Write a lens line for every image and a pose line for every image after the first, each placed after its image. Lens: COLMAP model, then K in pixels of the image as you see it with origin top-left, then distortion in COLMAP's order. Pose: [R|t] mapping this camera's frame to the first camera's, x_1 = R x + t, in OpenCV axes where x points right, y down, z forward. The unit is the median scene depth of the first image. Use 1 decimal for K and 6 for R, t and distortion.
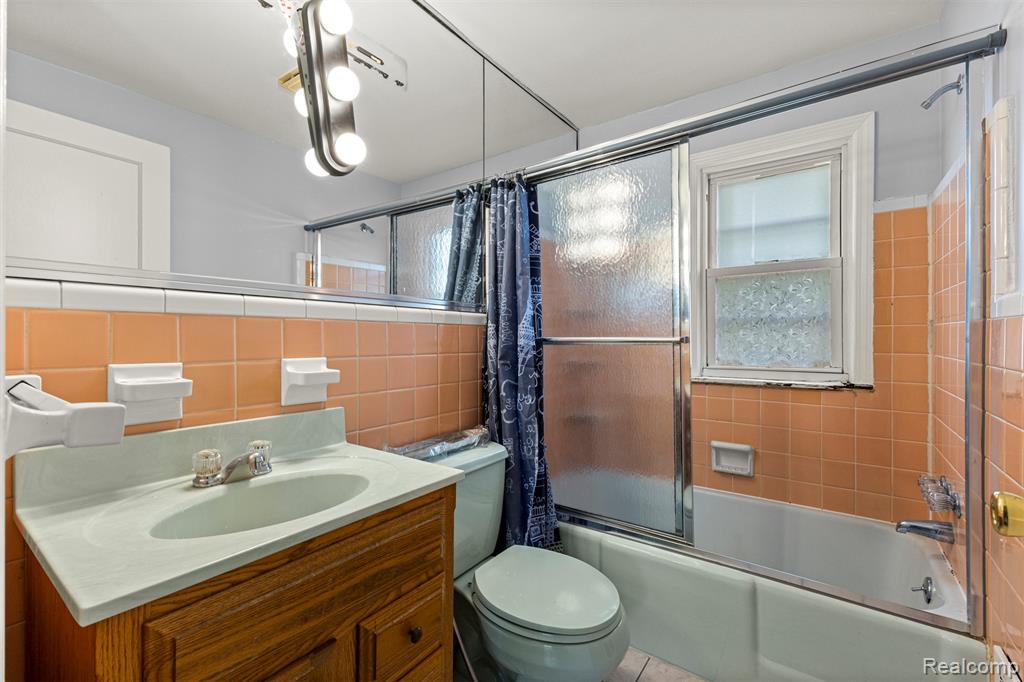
lens RADIAL K [[436.1, 0, 515.8], [0, 436.1, 342.9], [0, 0, 1]] dist [0.003441, 0.000297]
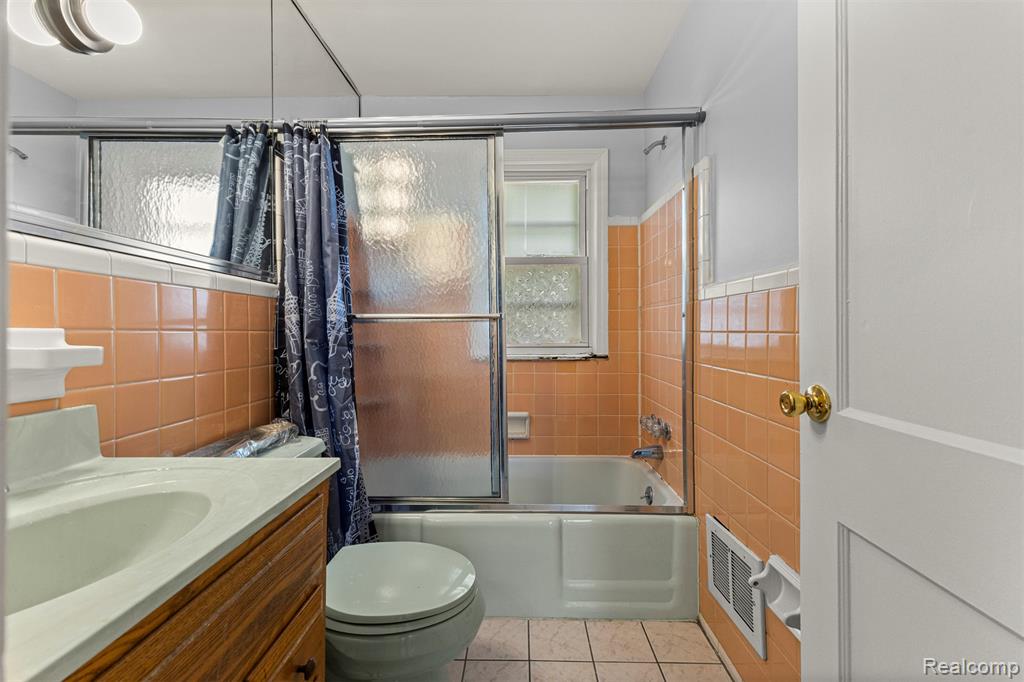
lens RADIAL K [[439.5, 0, 511.4], [0, 439.5, 335.6], [0, 0, 1]] dist [0.004605, 0.000213]
pose [[0.823825, -0.007930, 0.566789, -0.186334], [0.008781, 0.999961, 0.001226, 0.034909], [-0.566777, 0.003967, 0.823862, 0.067323]]
